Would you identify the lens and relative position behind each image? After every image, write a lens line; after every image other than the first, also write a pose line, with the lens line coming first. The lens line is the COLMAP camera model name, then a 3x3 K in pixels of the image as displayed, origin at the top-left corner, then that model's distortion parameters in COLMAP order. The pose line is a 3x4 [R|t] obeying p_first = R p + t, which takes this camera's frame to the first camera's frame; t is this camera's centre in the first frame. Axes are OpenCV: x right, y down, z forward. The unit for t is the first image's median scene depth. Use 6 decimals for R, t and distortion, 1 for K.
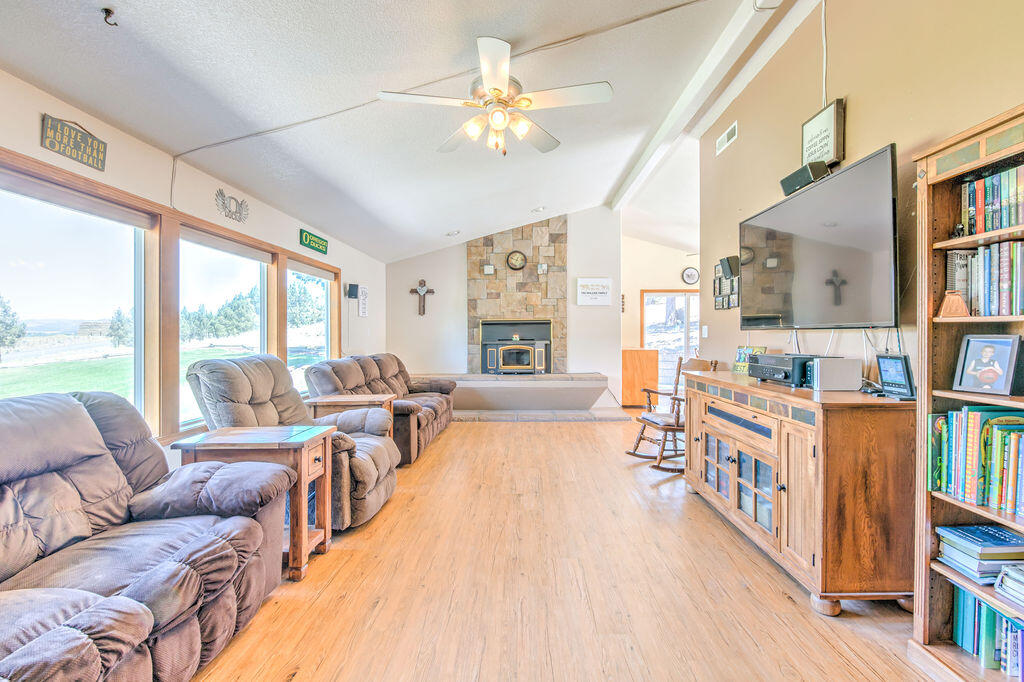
lens RADIAL K [[451.1, 0, 512.0], [0, 451.1, 341.0], [0, 0, 1]] dist [0.009340, -0.010037]
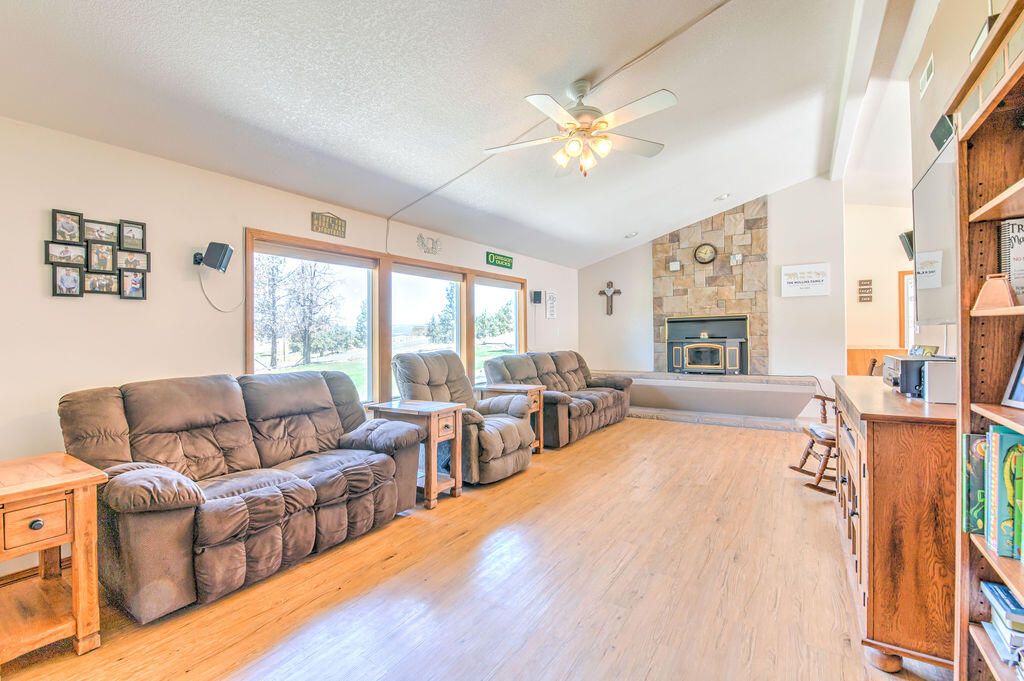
lens RADIAL K [[451.6, 0, 503.3], [0, 451.6, 336.8], [0, 0, 1]] dist [0.014291, -0.008617]
pose [[0.838952, -0.007219, -0.544157, 0.367629], [0.005153, 0.999973, -0.005322, -0.003471], [0.544181, 0.001661, 0.838966, -0.053375]]
